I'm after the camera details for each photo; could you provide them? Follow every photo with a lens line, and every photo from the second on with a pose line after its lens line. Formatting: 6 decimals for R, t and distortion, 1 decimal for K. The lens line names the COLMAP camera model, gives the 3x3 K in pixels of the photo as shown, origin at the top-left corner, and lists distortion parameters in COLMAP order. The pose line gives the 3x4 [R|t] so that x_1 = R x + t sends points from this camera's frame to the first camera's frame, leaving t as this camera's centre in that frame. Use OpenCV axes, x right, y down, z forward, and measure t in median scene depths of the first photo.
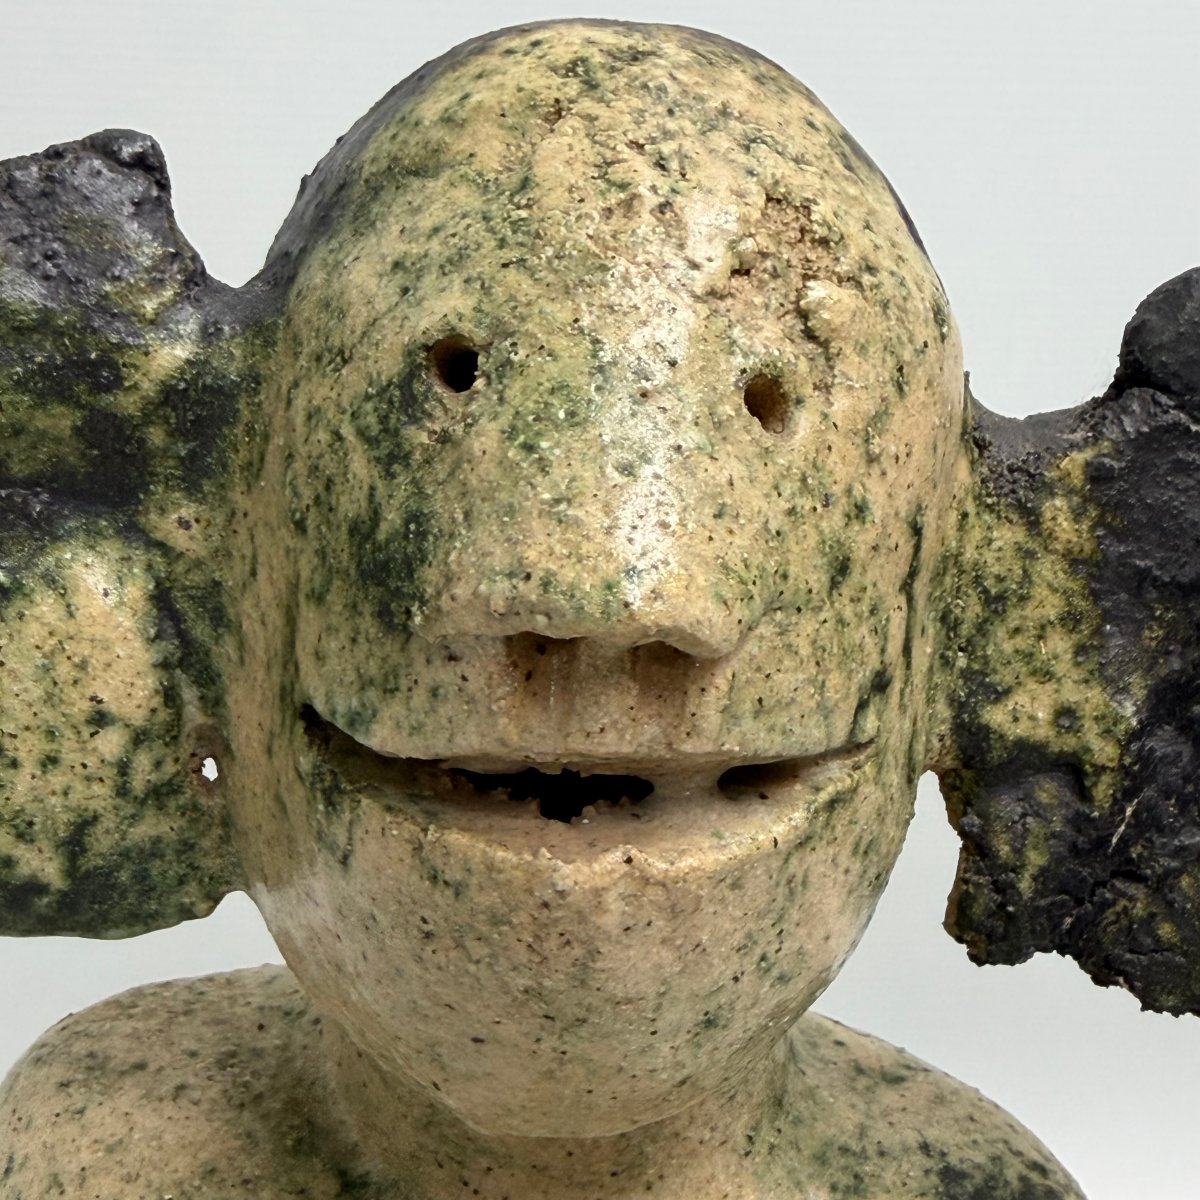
lens RADIAL K [[1807.1, 0, 597.2], [0, 1807.1, 496.1], [0, 0, 1]] dist [0.102336, 0.000000]
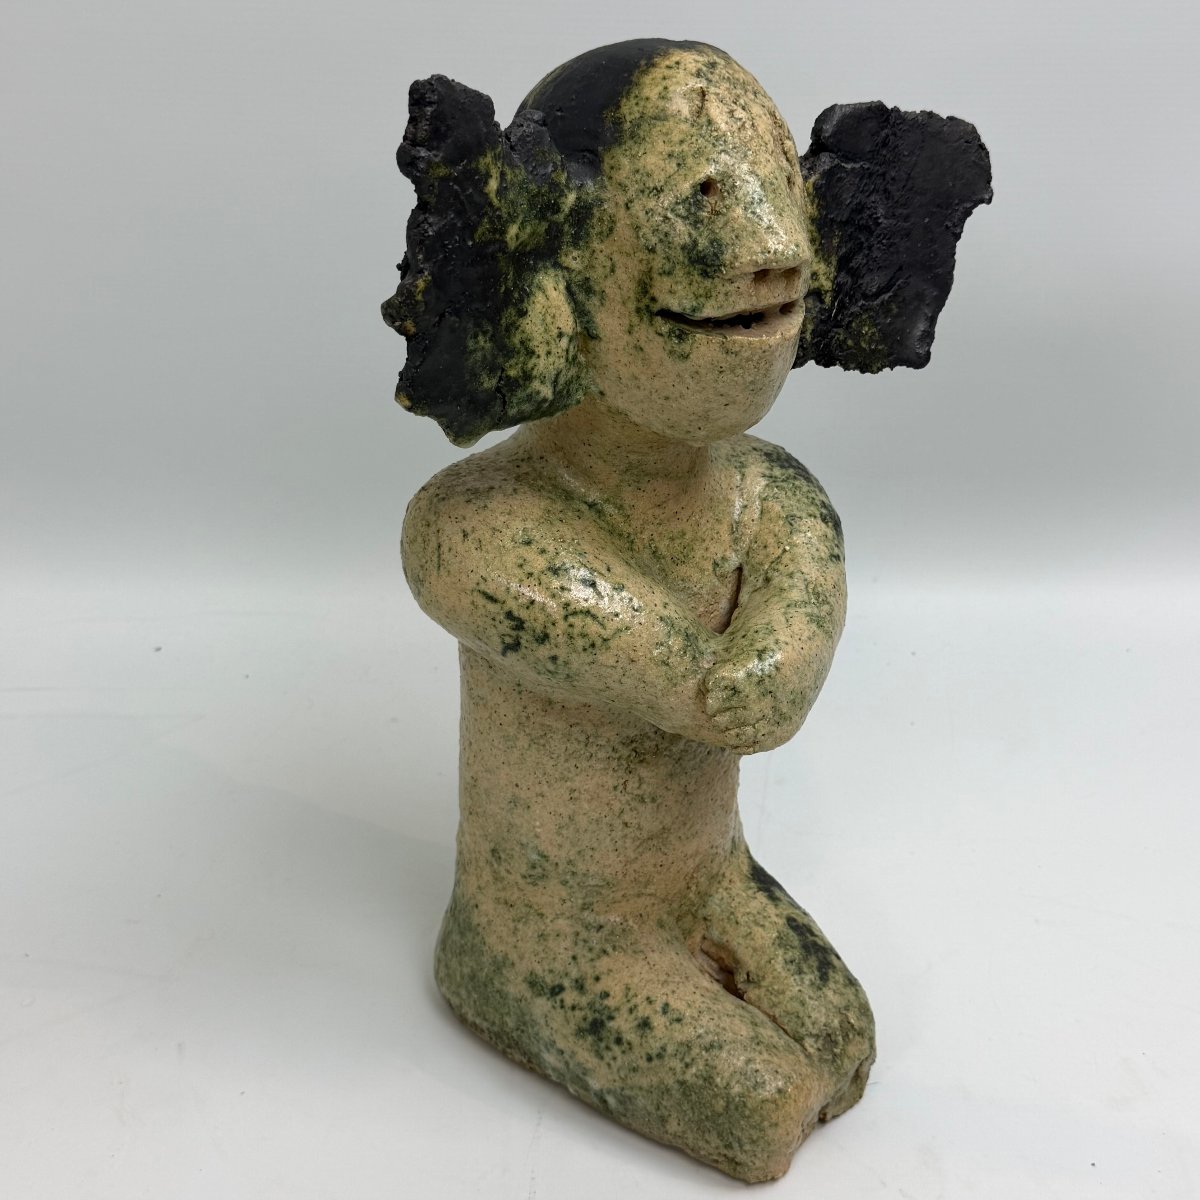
lens RADIAL K [[1807.1, 0, 589.2], [0, 1807.1, 620.8], [0, 0, 1]] dist [0.102336, 0.000000]
pose [[0.845978, -0.261478, 0.464705, -1.684514], [0.131894, 0.947043, 0.292769, -0.275938], [-0.516648, -0.186384, 0.835665, -1.455431]]
